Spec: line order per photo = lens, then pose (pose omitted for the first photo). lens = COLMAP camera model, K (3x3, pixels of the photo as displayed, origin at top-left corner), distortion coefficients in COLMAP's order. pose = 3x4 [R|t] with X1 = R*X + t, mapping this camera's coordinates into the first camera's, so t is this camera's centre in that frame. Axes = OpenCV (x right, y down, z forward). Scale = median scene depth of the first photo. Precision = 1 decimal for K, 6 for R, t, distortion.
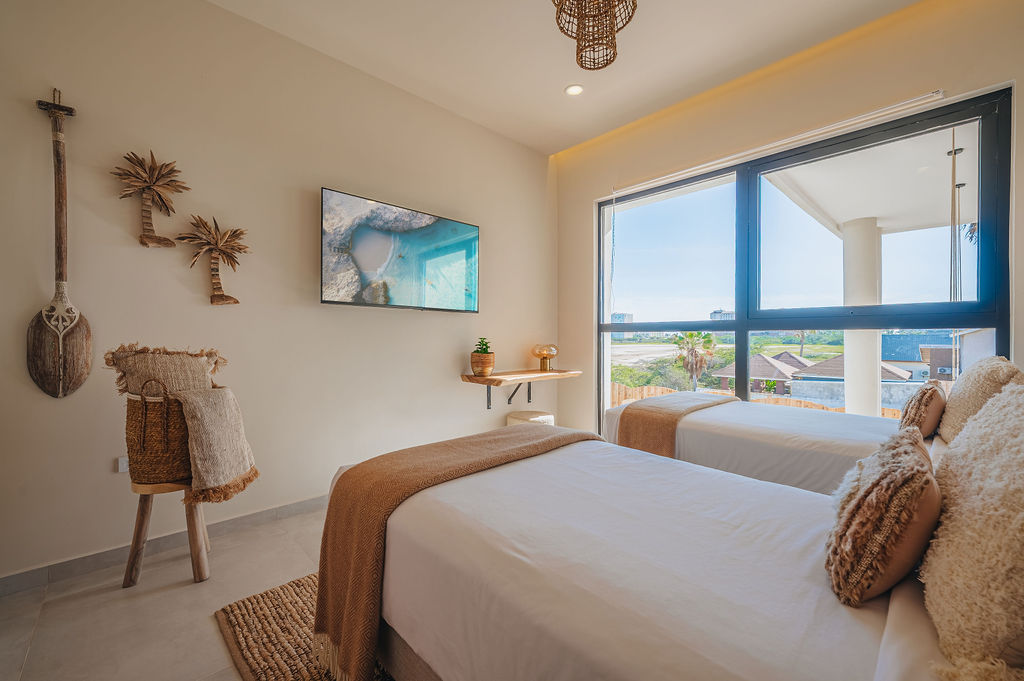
lens RADIAL K [[409.1, 0, 507.5], [0, 409.1, 339.8], [0, 0, 1]] dist [-0.000091, 0.000042]
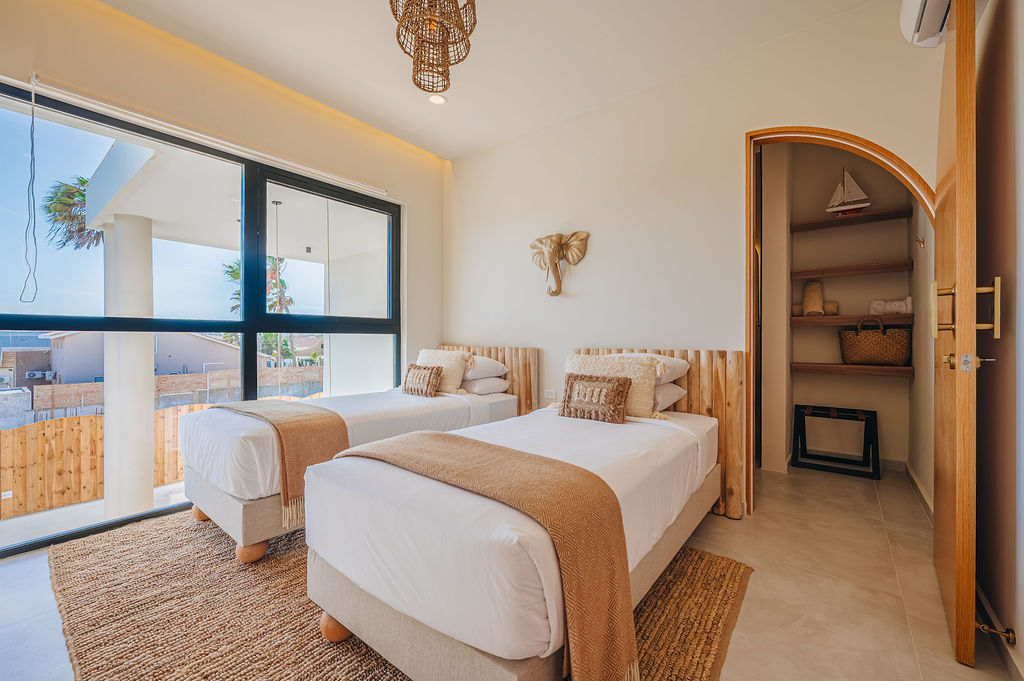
lens RADIAL K [[409.1, 0, 528.5], [0, 409.1, 339.1], [0, 0, 1]] dist [-0.000091, 0.000042]
pose [[-0.172896, -0.000406, 0.984940, -0.480687], [0.006668, 0.999977, 0.001583, -0.003434], [-0.984918, 0.006841, -0.172889, 0.503215]]
